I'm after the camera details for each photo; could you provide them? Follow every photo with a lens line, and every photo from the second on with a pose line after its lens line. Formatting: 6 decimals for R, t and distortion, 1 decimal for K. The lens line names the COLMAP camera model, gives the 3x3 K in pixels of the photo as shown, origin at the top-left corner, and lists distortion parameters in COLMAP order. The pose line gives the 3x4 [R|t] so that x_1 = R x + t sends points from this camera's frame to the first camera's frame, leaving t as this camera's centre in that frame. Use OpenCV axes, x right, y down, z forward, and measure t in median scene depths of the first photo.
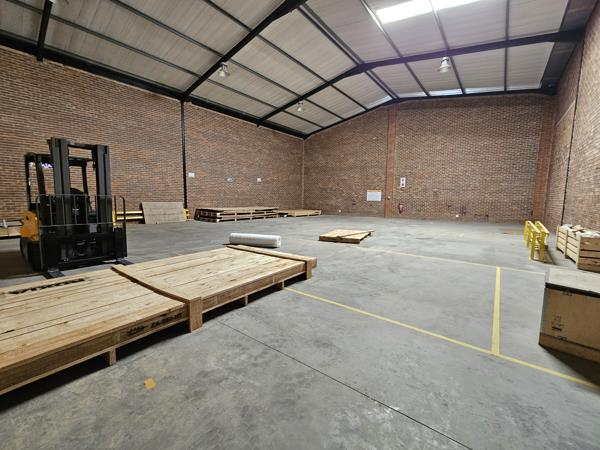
lens RADIAL K [[249.6, 0, 306.0], [0, 249.6, 222.0], [0, 0, 1]] dist [-0.000977, 0.000627]
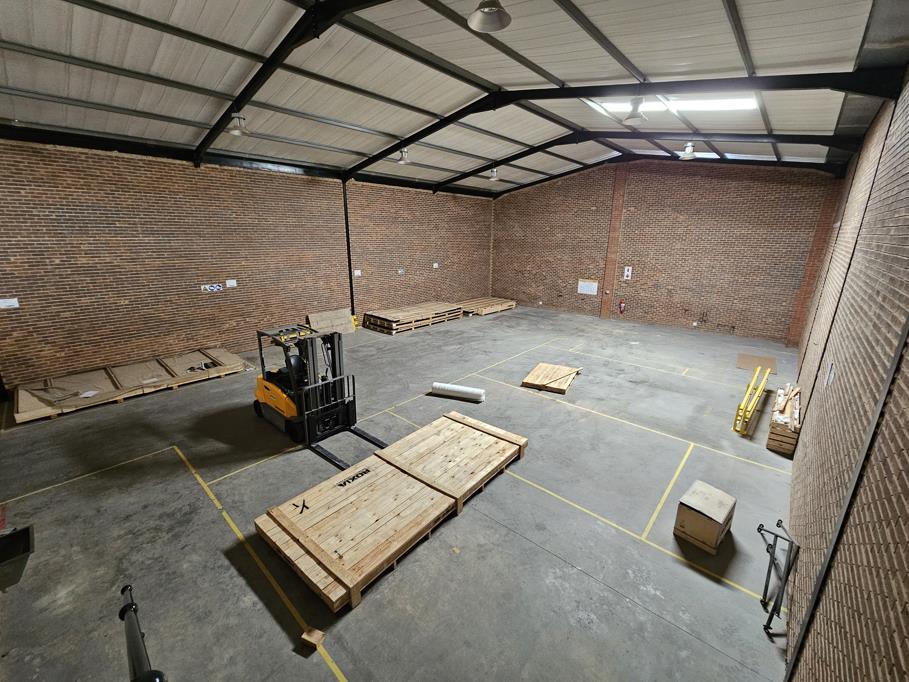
lens RADIAL K [[378.2, 0, 460.7], [0, 378.2, 335.8], [0, 0, 1]] dist [-0.000977, 0.000627]
pose [[0.998311, 0.012487, -0.056730, -0.056101], [-0.002537, 0.985062, 0.172182, -0.200746], [0.058032, -0.171747, 0.983430, -0.215907]]
